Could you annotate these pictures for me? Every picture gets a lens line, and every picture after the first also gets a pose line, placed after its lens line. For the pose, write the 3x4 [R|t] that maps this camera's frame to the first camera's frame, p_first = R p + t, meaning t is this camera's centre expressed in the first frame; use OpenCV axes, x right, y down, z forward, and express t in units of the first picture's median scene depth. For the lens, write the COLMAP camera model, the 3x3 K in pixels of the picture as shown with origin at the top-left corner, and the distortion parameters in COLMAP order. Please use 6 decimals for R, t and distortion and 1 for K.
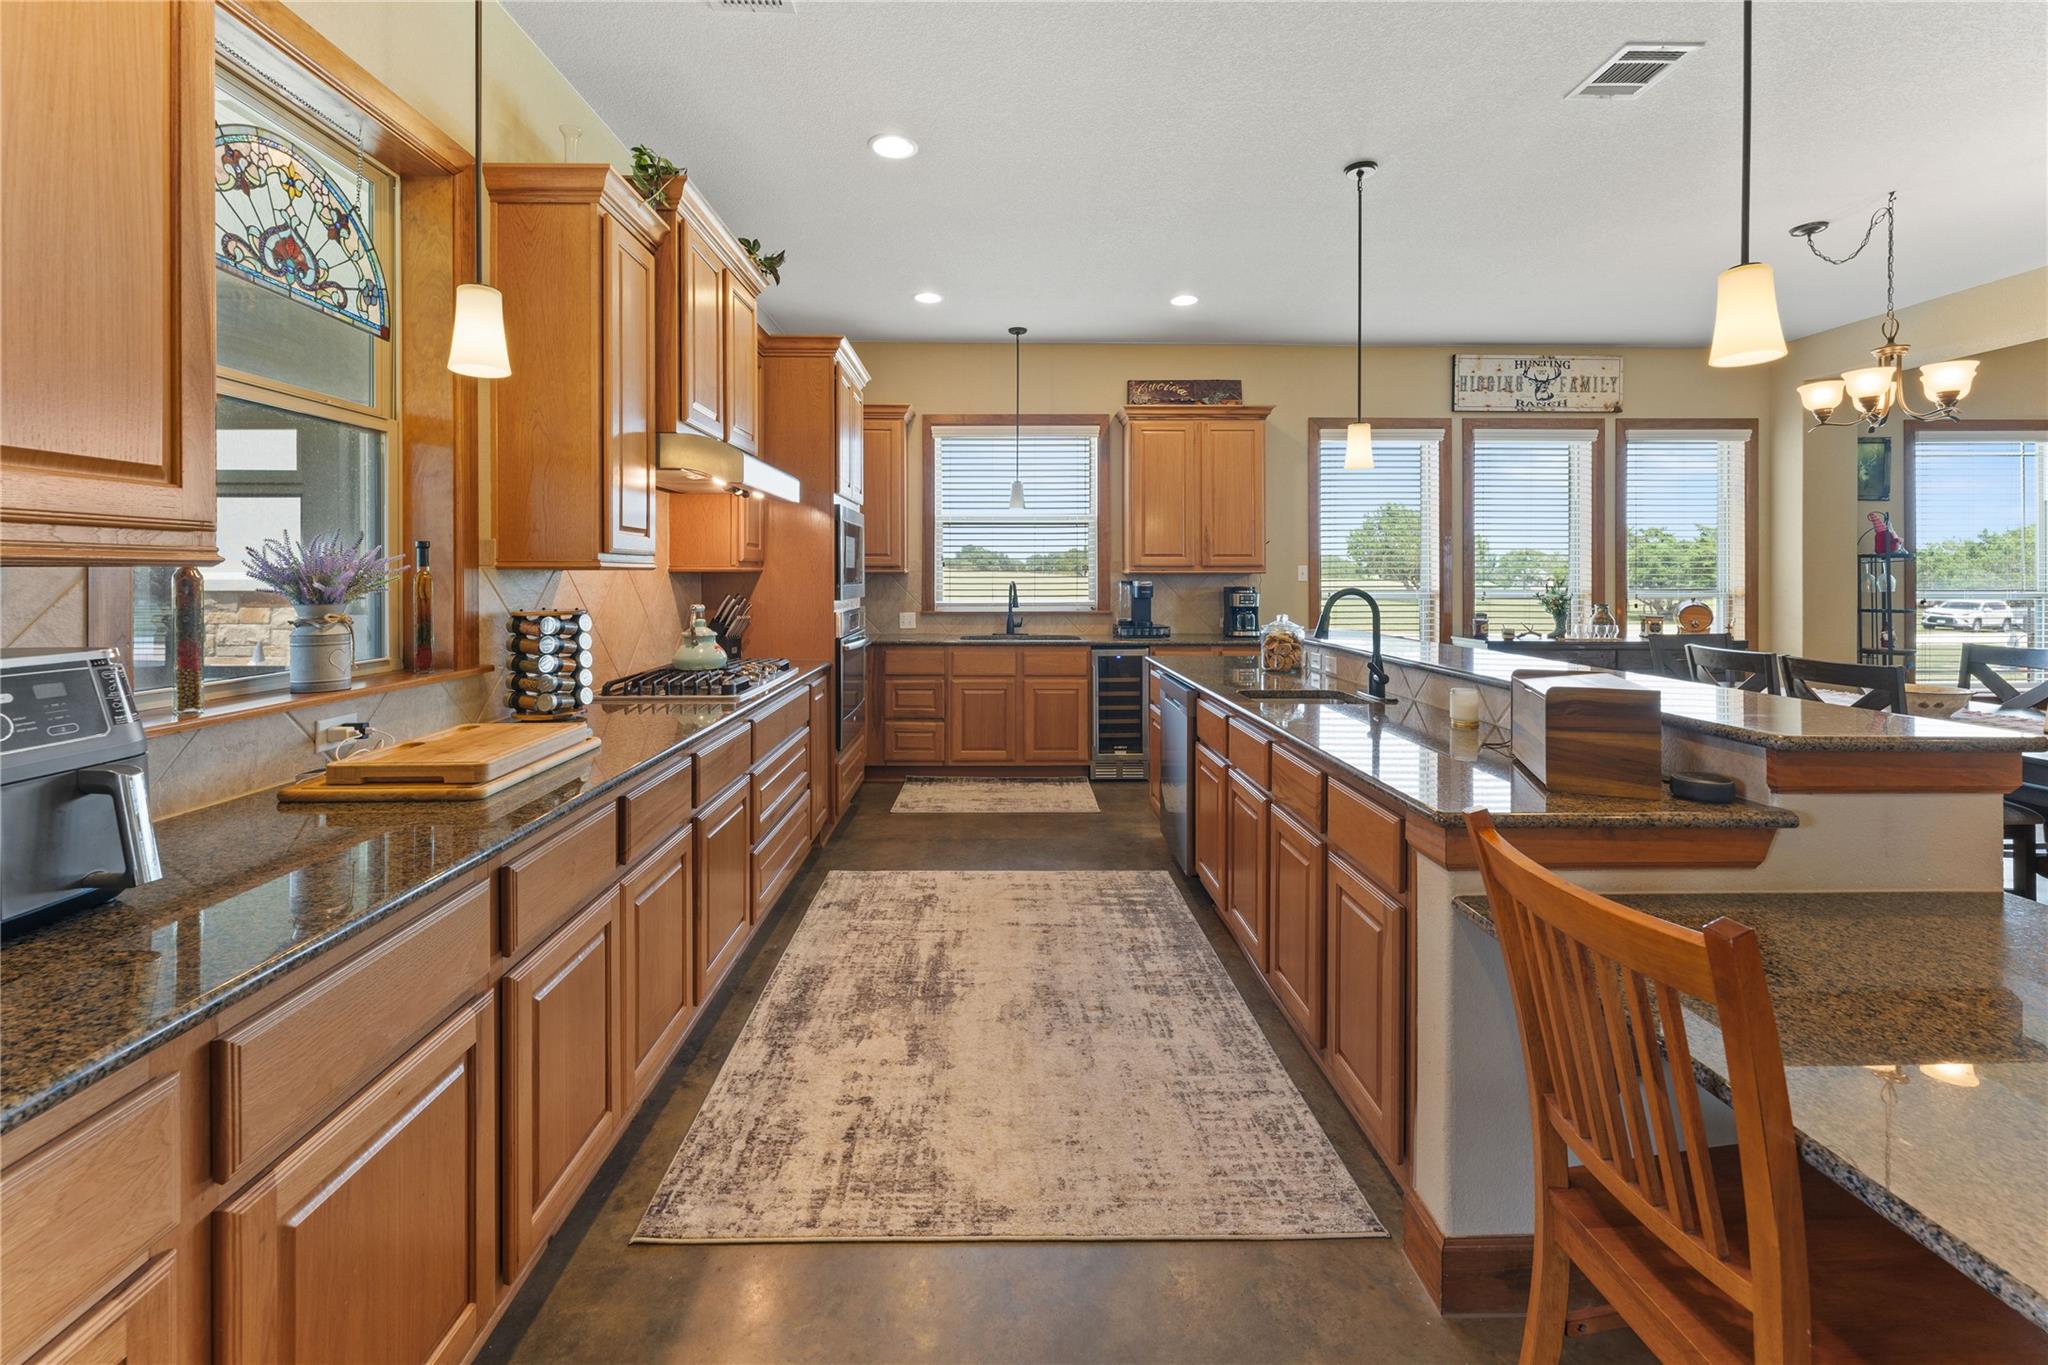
lens RADIAL K [[852.2, 0, 1010.2], [0, 852.2, 573.8], [0, 0, 1]] dist [-0.000660, -0.000311]
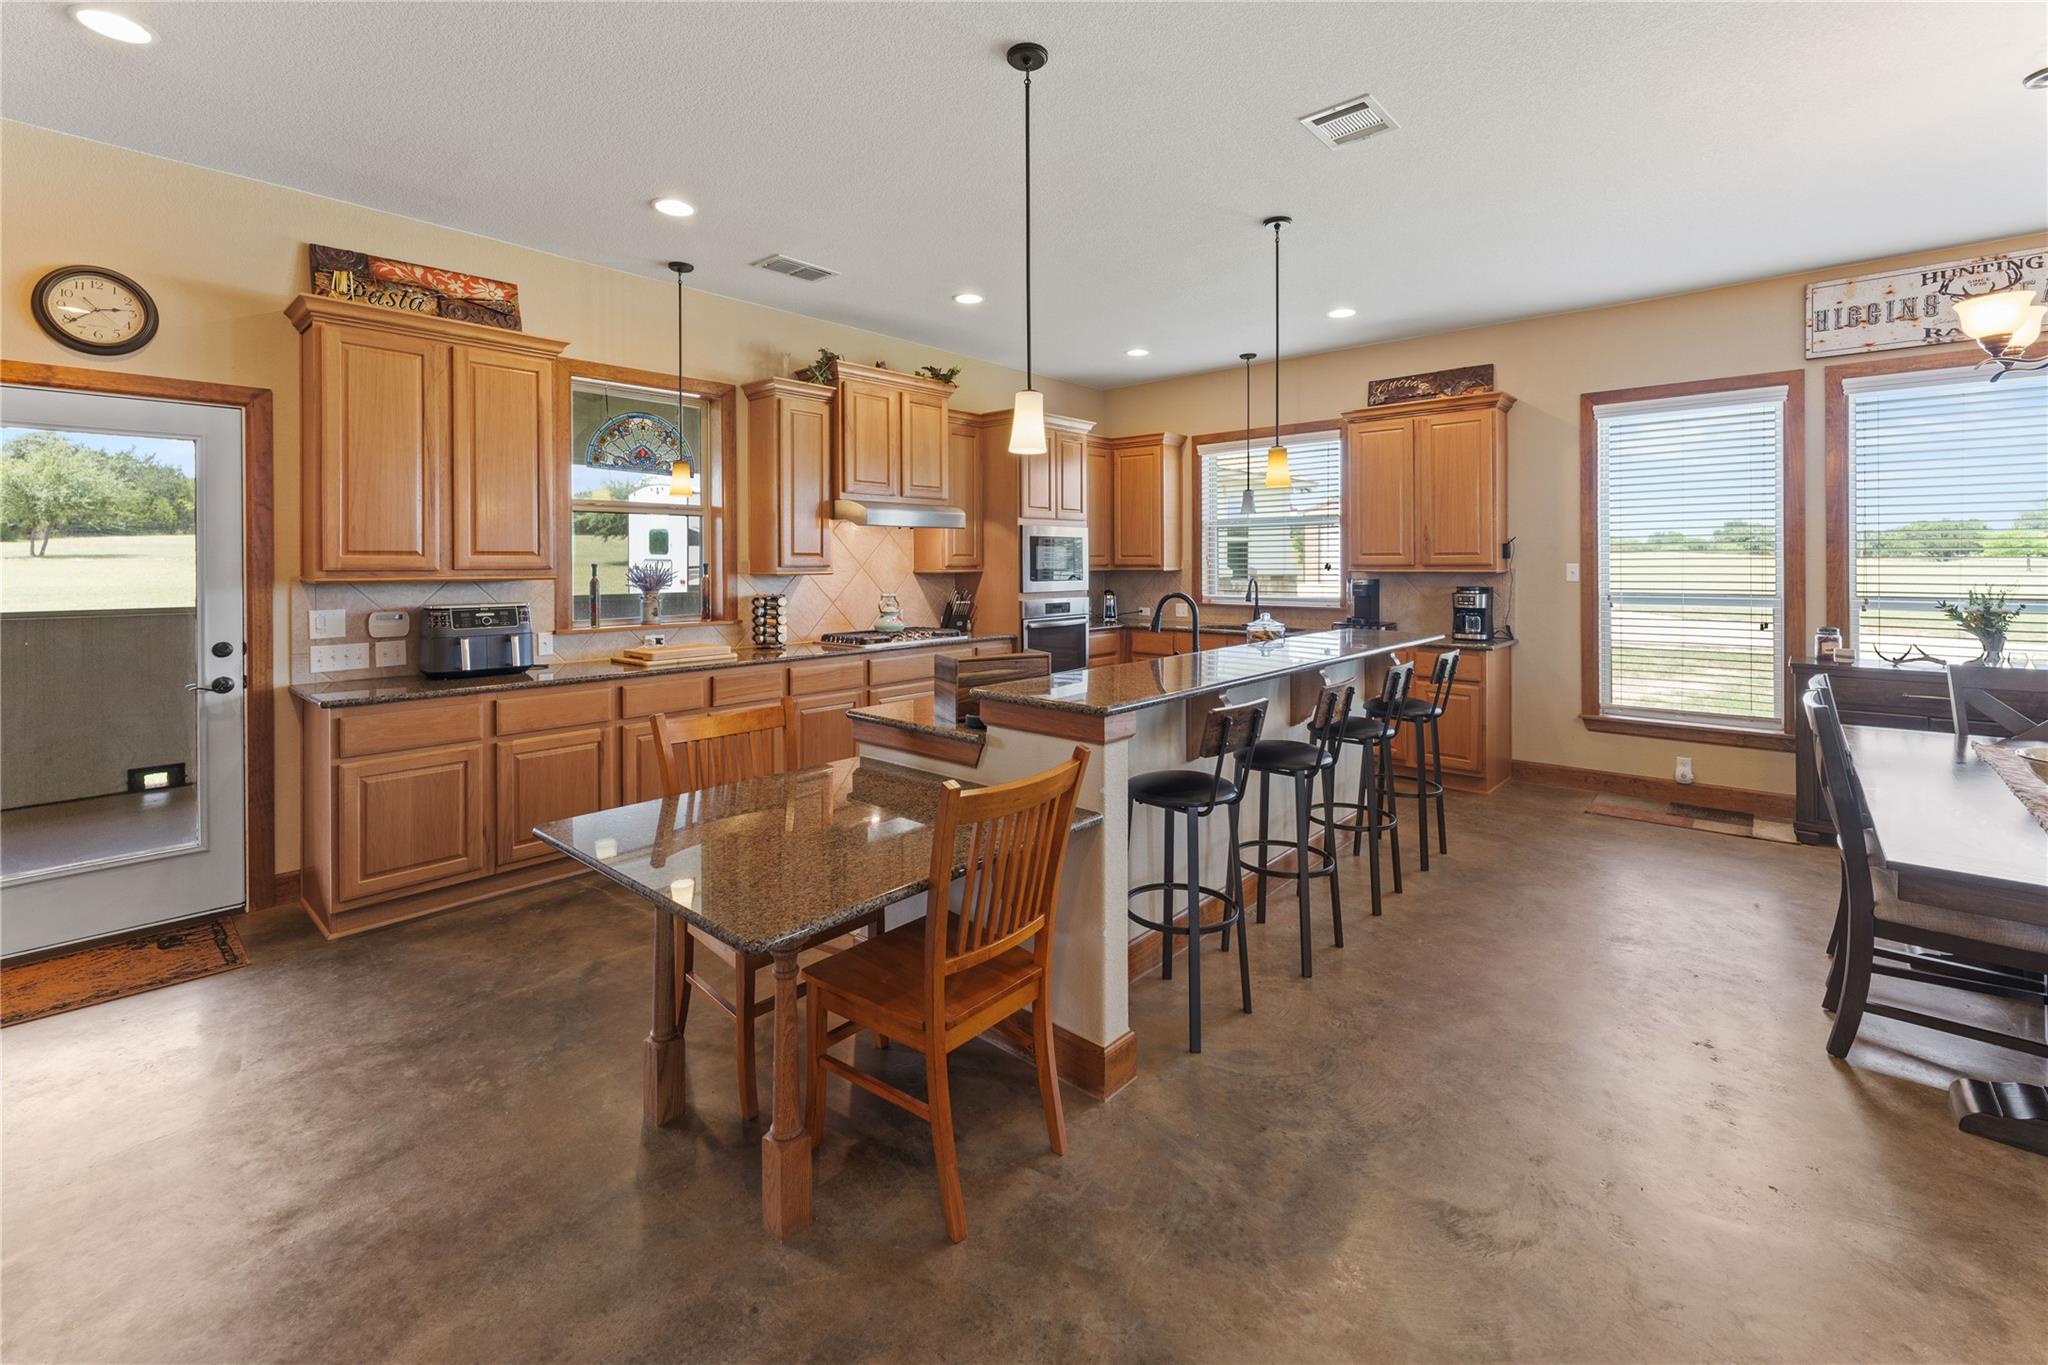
lens RADIAL K [[852.2, 0, 1011.1], [0, 852.2, 566.5], [0, 0, 1]] dist [-0.000660, -0.000311]
pose [[0.730185, 0.001354, -0.683249, 1.095591], [0.004580, 0.999966, 0.006876, -0.030833], [0.683235, -0.008150, 0.730153, -0.084399]]
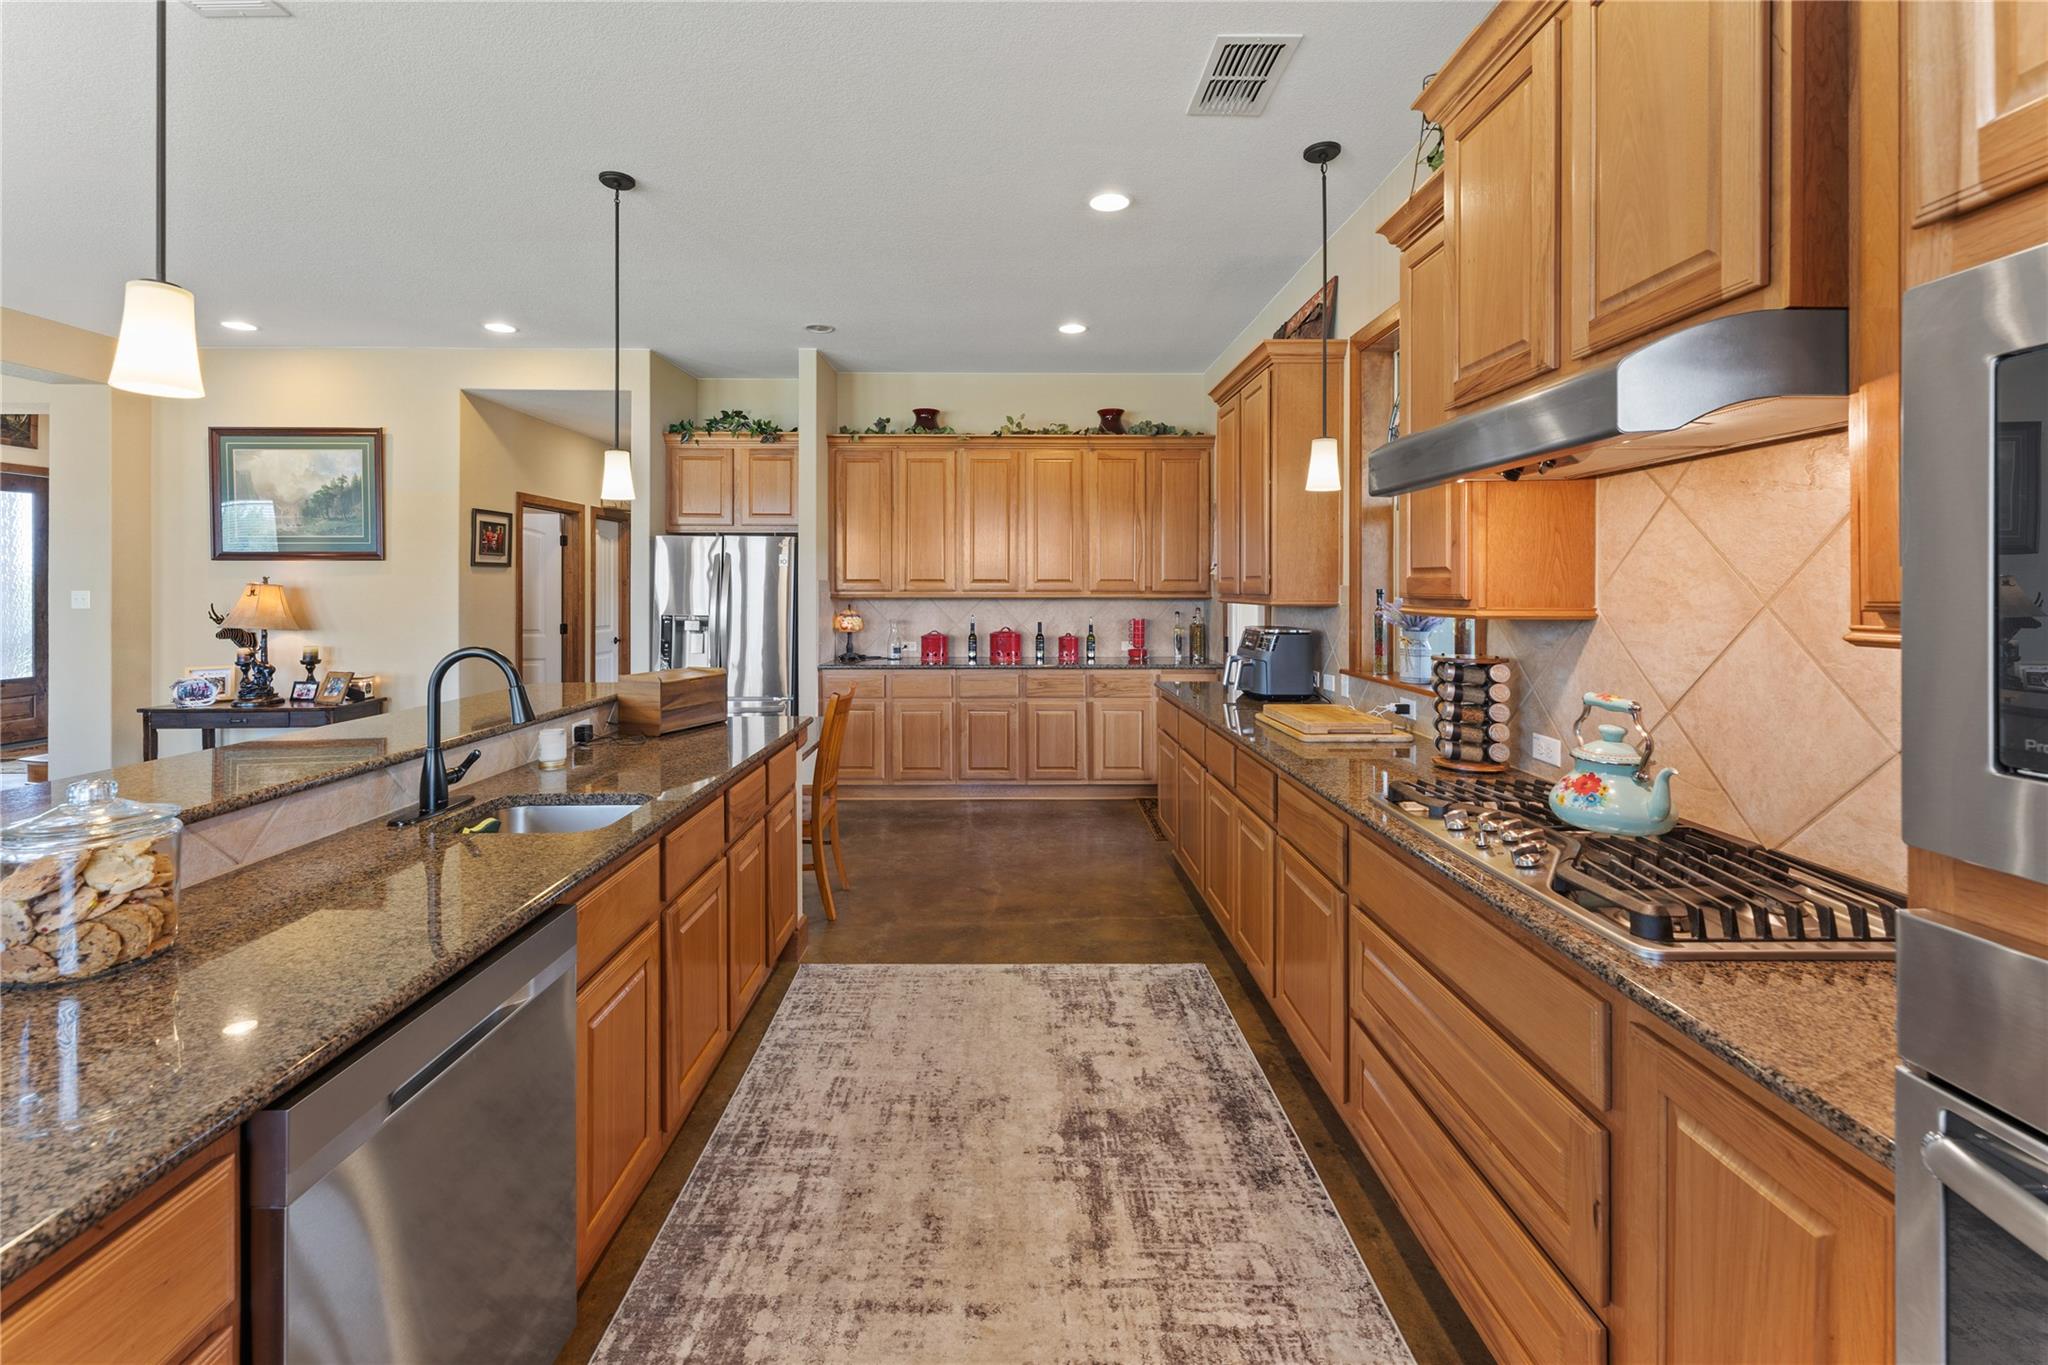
lens RADIAL K [[852.2, 0, 1017.9], [0, 852.2, 592.6], [0, 0, 1]] dist [-0.000660, -0.000311]
pose [[-0.999953, -0.001116, 0.009667, -0.029225], [-0.001072, 0.999989, 0.004584, -0.029455], [-0.009672, 0.004574, -0.999943, 1.688165]]
